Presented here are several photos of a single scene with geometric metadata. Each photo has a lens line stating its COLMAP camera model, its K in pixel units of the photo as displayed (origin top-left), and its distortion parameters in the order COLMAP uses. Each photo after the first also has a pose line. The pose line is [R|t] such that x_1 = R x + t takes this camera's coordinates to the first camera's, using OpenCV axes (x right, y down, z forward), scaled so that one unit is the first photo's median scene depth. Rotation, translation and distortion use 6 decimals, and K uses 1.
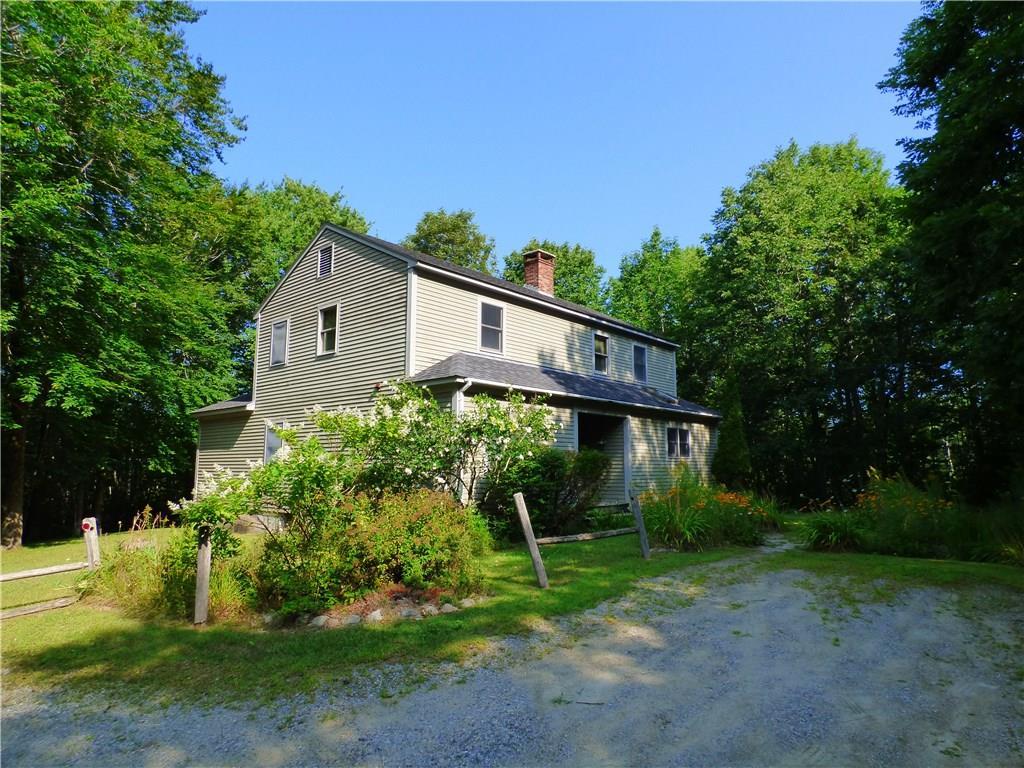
lens RADIAL K [[621.4, 0, 512.2], [0, 621.4, 390.6], [0, 0, 1]] dist [-0.013686, 0.001829]
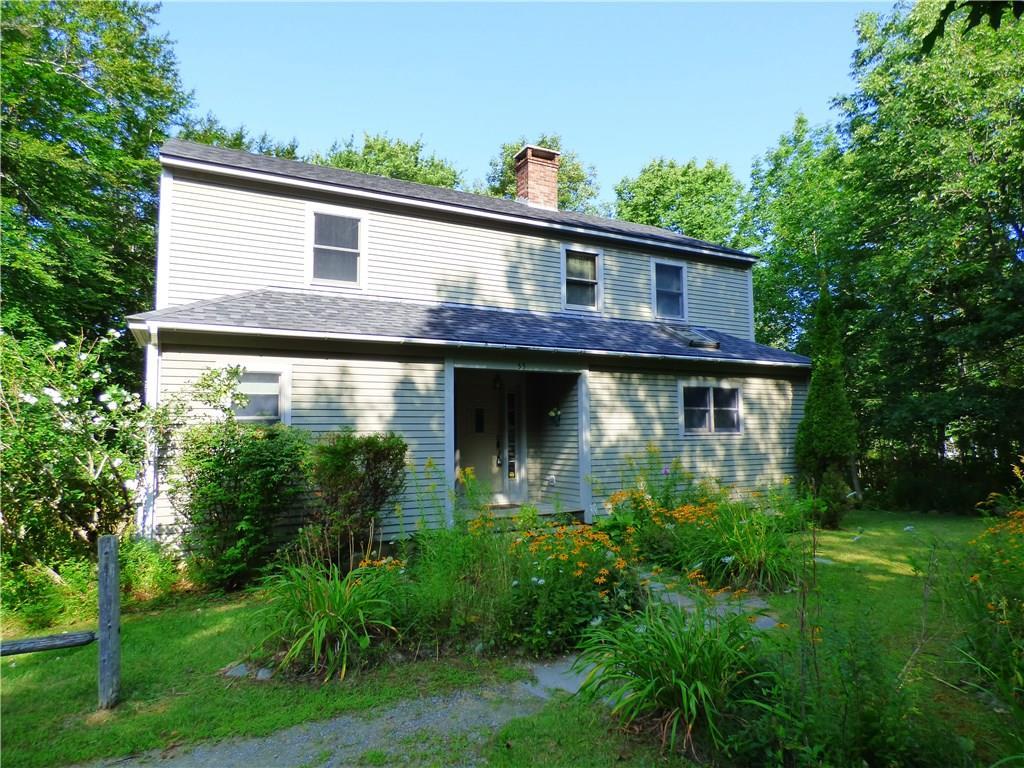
lens RADIAL K [[621.4, 0, 511.8], [0, 621.4, 375.6], [0, 0, 1]] dist [-0.013686, 0.001829]
pose [[0.932807, -0.041538, -0.357975, 0.312654], [0.052863, 0.998361, 0.021905, 0.025419], [0.356479, -0.039357, 0.933474, 0.358413]]
